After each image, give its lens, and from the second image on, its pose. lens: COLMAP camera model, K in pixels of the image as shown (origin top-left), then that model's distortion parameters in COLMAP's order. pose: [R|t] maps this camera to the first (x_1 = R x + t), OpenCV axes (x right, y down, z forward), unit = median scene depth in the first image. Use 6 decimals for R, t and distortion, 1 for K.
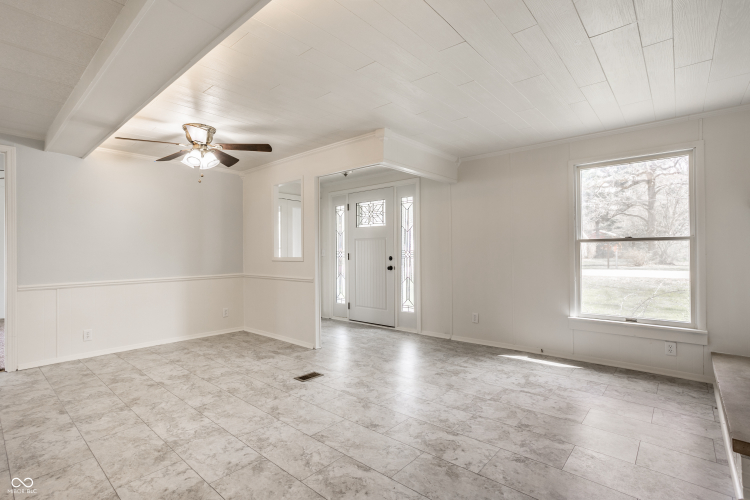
lens RADIAL K [[361.0, 0, 370.6], [0, 361.0, 249.4], [0, 0, 1]] dist [-0.054136, 0.030086]
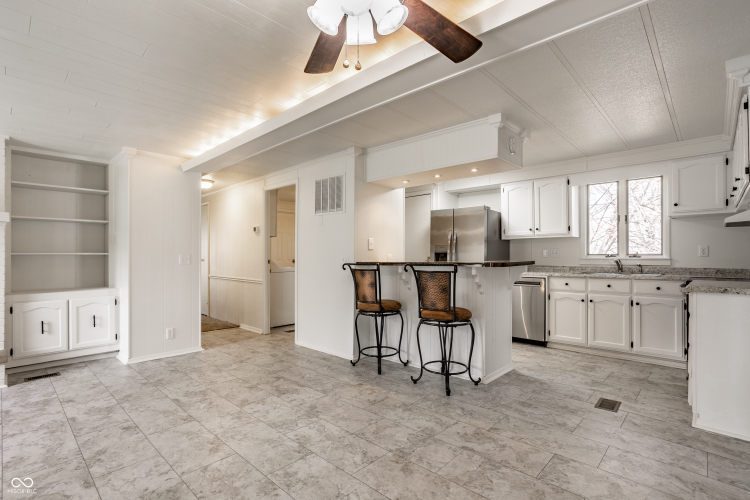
lens RADIAL K [[362.9, 0, 371.2], [0, 362.9, 254.5], [0, 0, 1]] dist [-0.052379, 0.029979]
pose [[-0.999139, 0.009630, 0.040357, -0.672250], [0.009154, 0.999887, -0.011958, 0.011742], [-0.040467, -0.011579, -0.999114, 1.823001]]
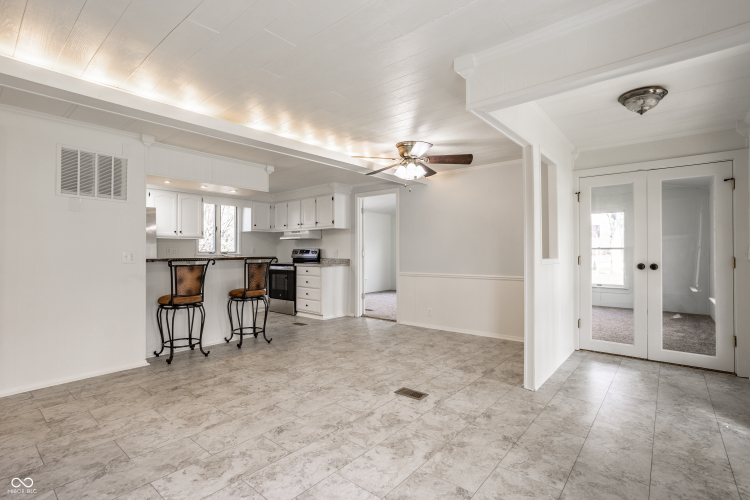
lens RADIAL K [[361.0, 0, 370.6], [0, 361.0, 249.4], [0, 0, 1]] dist [-0.054136, 0.030086]
pose [[0.019986, -0.002839, -0.999796, 0.906809], [0.009193, 0.999954, -0.002656, -0.000242], [0.999758, -0.009138, 0.020012, 1.125406]]
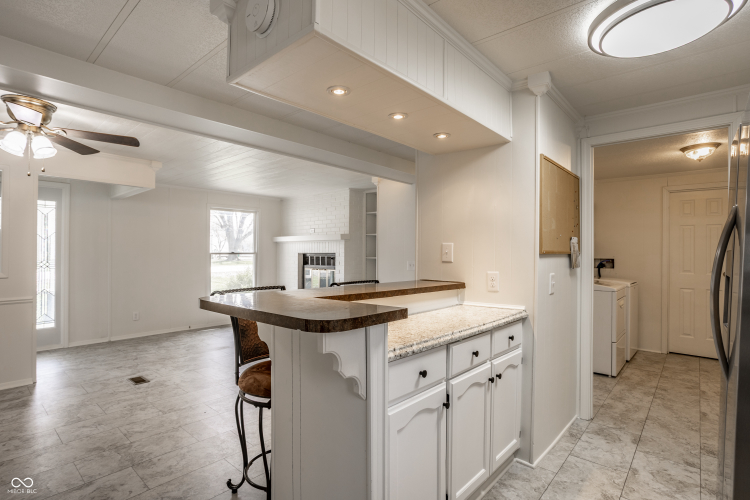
lens RADIAL K [[375.0, 0, 363.6], [0, 375.0, 252.7], [0, 0, 1]] dist [-0.002842, -0.000191]
pose [[0.027929, 0.002952, 0.999606, -1.642184], [-0.015589, 0.999875, -0.002518, -0.051183], [-0.999488, -0.015513, 0.027971, 0.370349]]
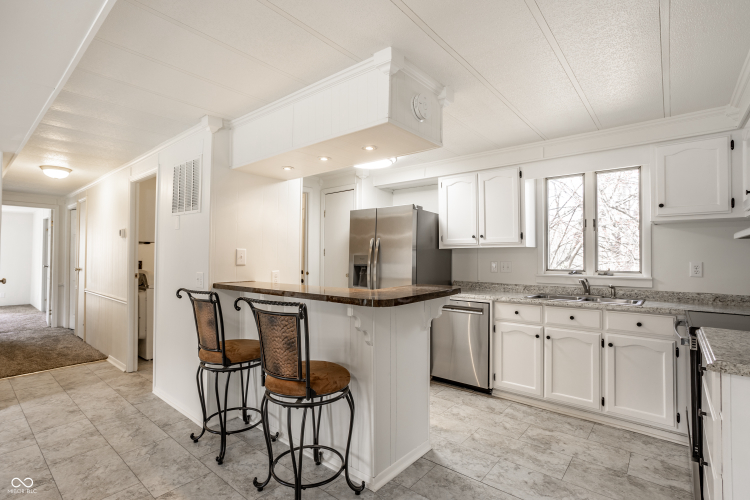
lens RADIAL K [[361.0, 0, 370.6], [0, 361.0, 249.4], [0, 0, 1]] dist [-0.054136, 0.030086]
pose [[-0.999797, 0.004297, -0.019692, -0.996134], [0.004833, 0.999617, -0.027251, -0.046433], [0.019568, -0.027341, -0.999435, 1.326177]]
